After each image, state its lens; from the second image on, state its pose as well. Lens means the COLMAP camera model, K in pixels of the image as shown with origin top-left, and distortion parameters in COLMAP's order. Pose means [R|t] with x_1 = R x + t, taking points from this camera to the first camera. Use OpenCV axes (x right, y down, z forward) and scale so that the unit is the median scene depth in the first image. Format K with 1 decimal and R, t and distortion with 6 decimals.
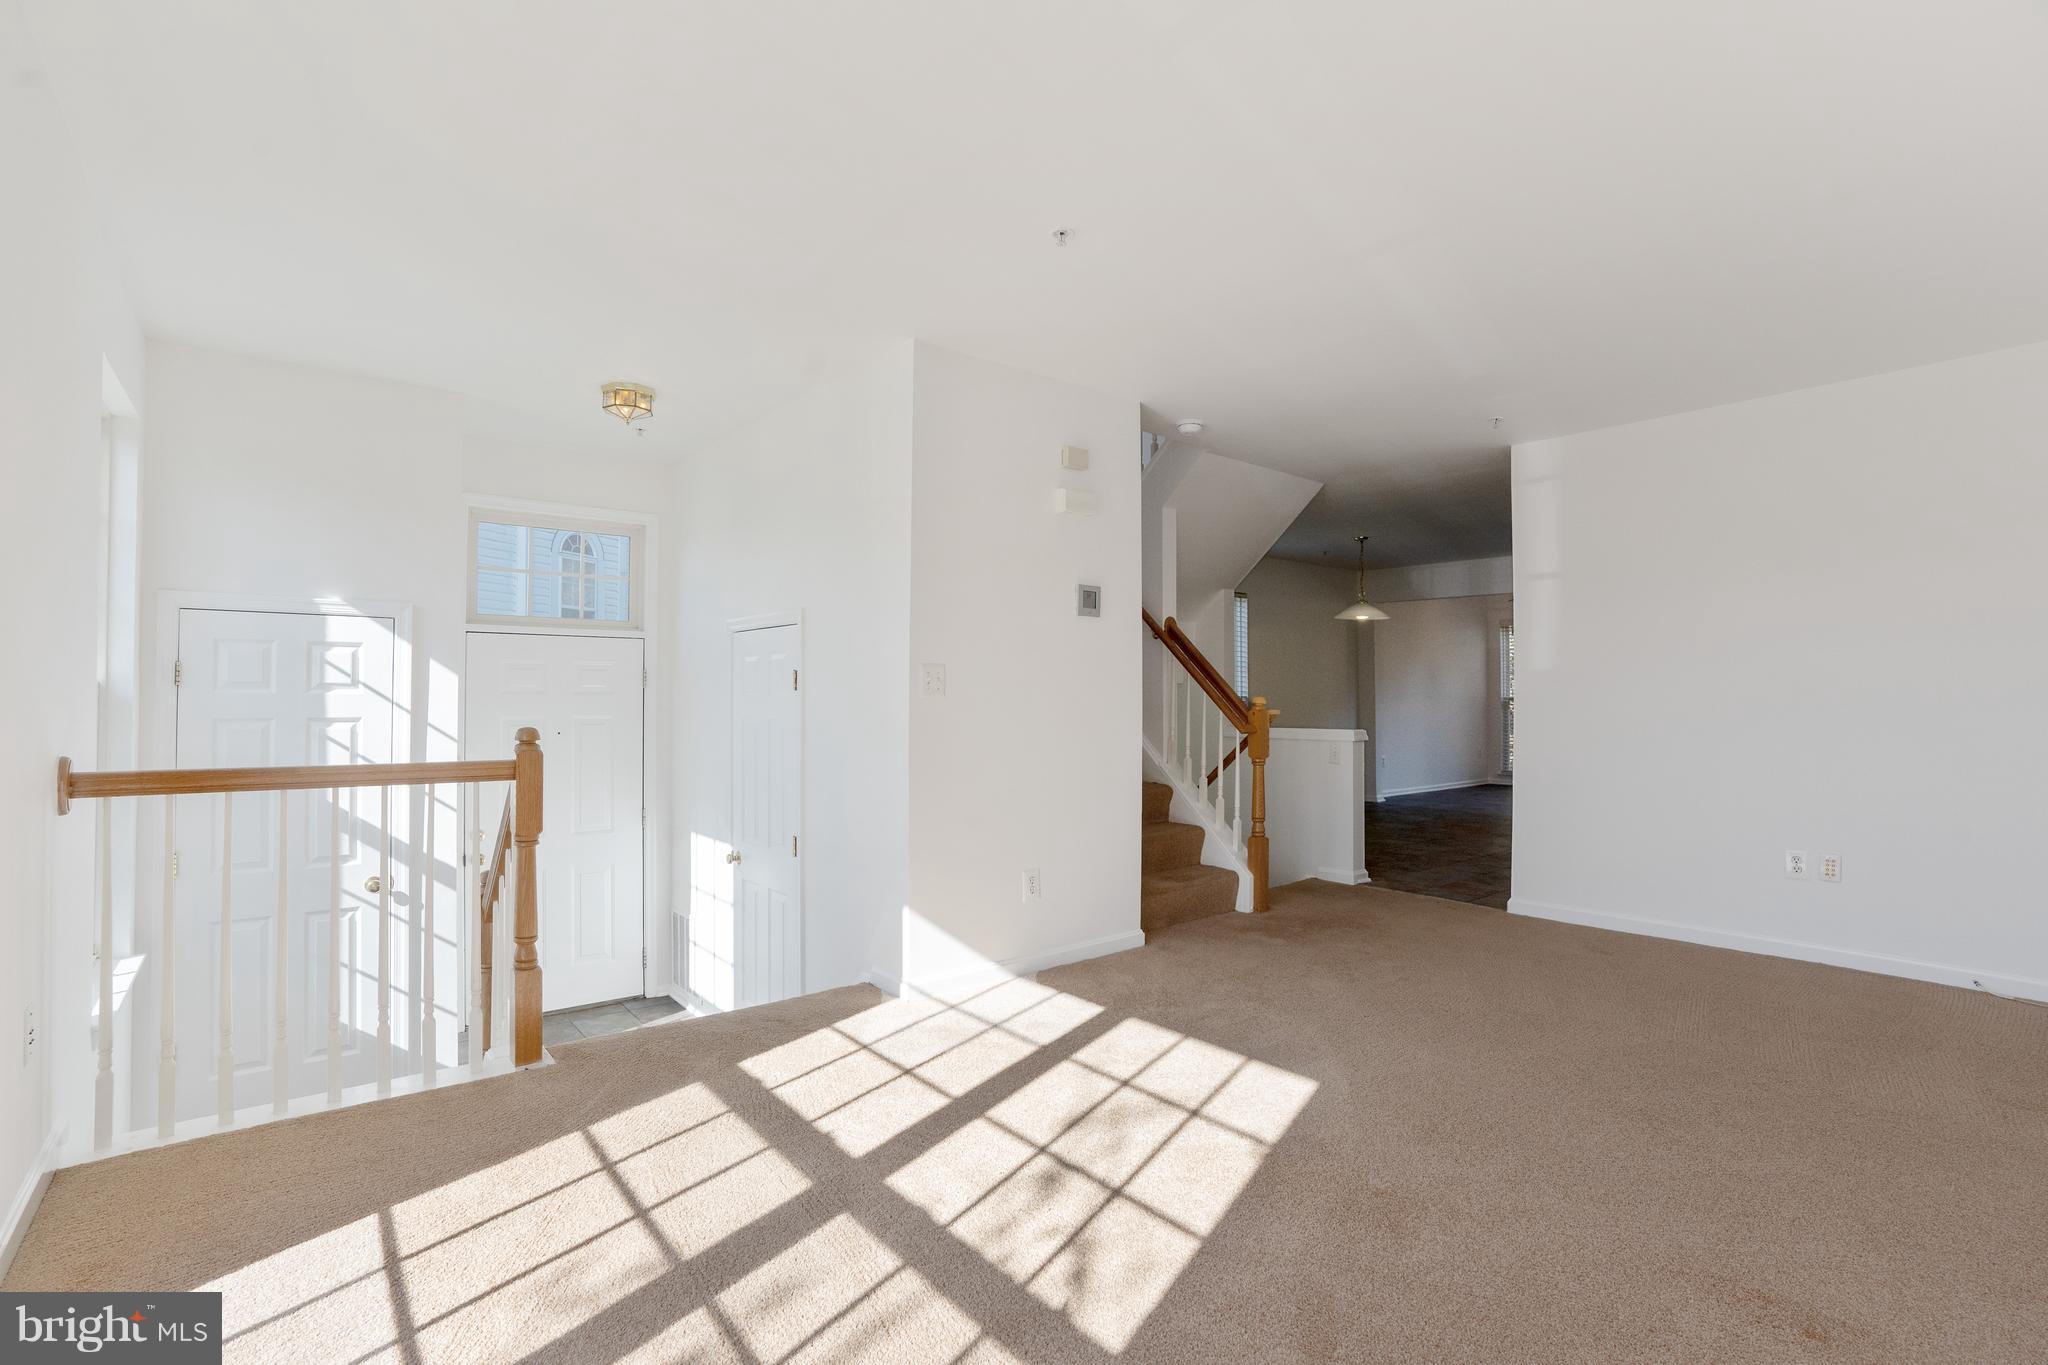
lens RADIAL K [[934.9, 0, 1008.4], [0, 934.9, 697.1], [0, 0, 1]] dist [-0.049708, 0.020444]
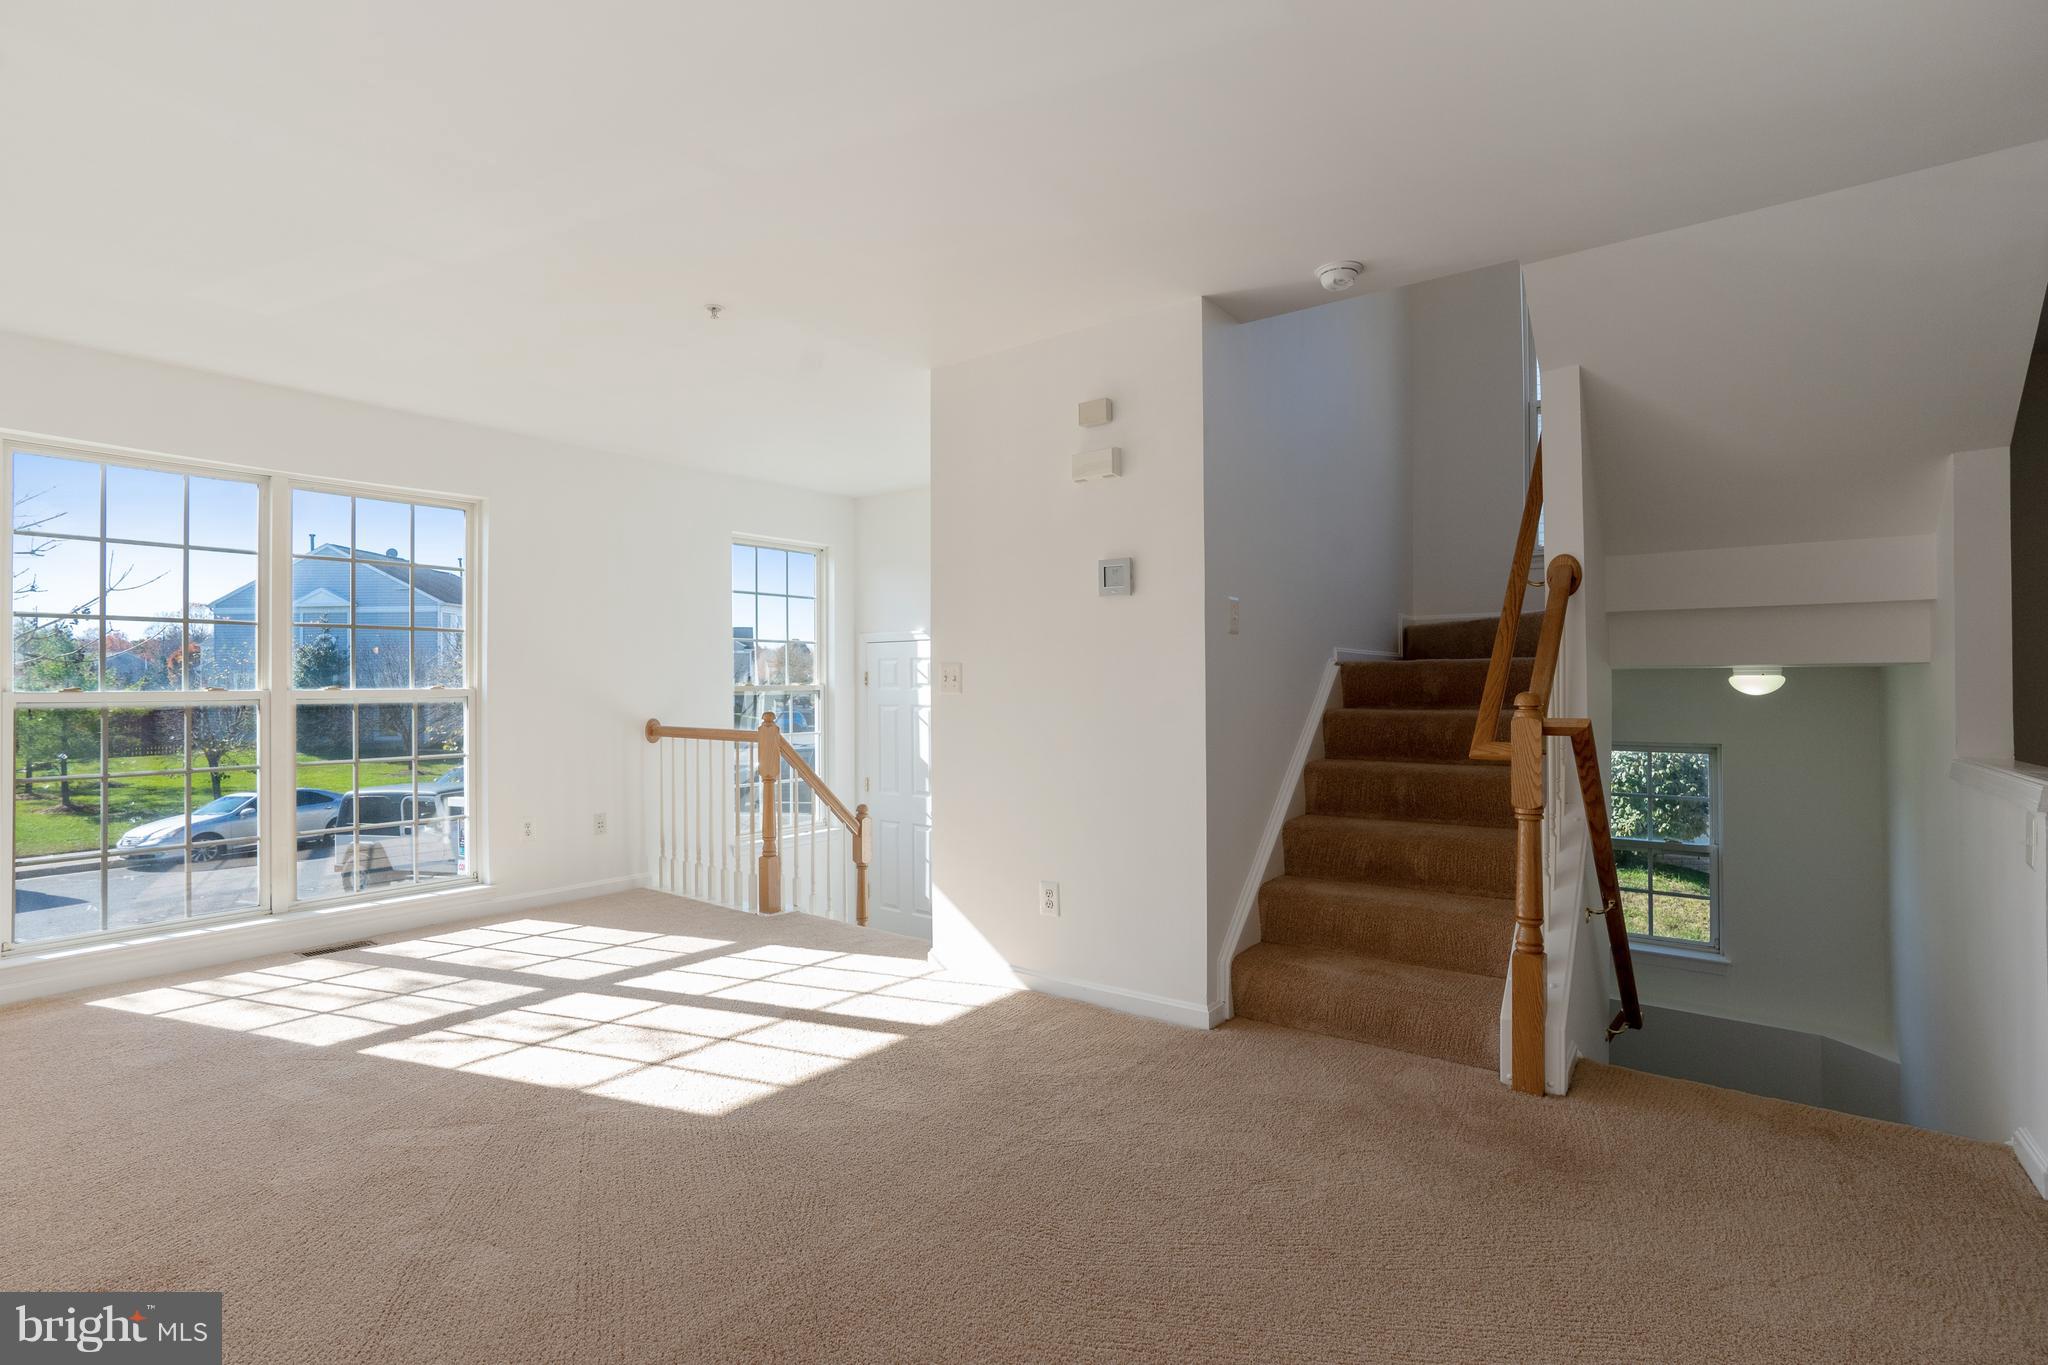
lens RADIAL K [[986.2, 0, 1024.0], [0, 986.2, 682.5], [0, 0, 1]] dist [-0.000450, 0.000006]
pose [[0.218248, -0.004606, -0.975883, 1.626027], [0.009159, 0.999954, -0.002671, -0.014559], [0.975850, -0.008355, 0.218280, 1.291687]]
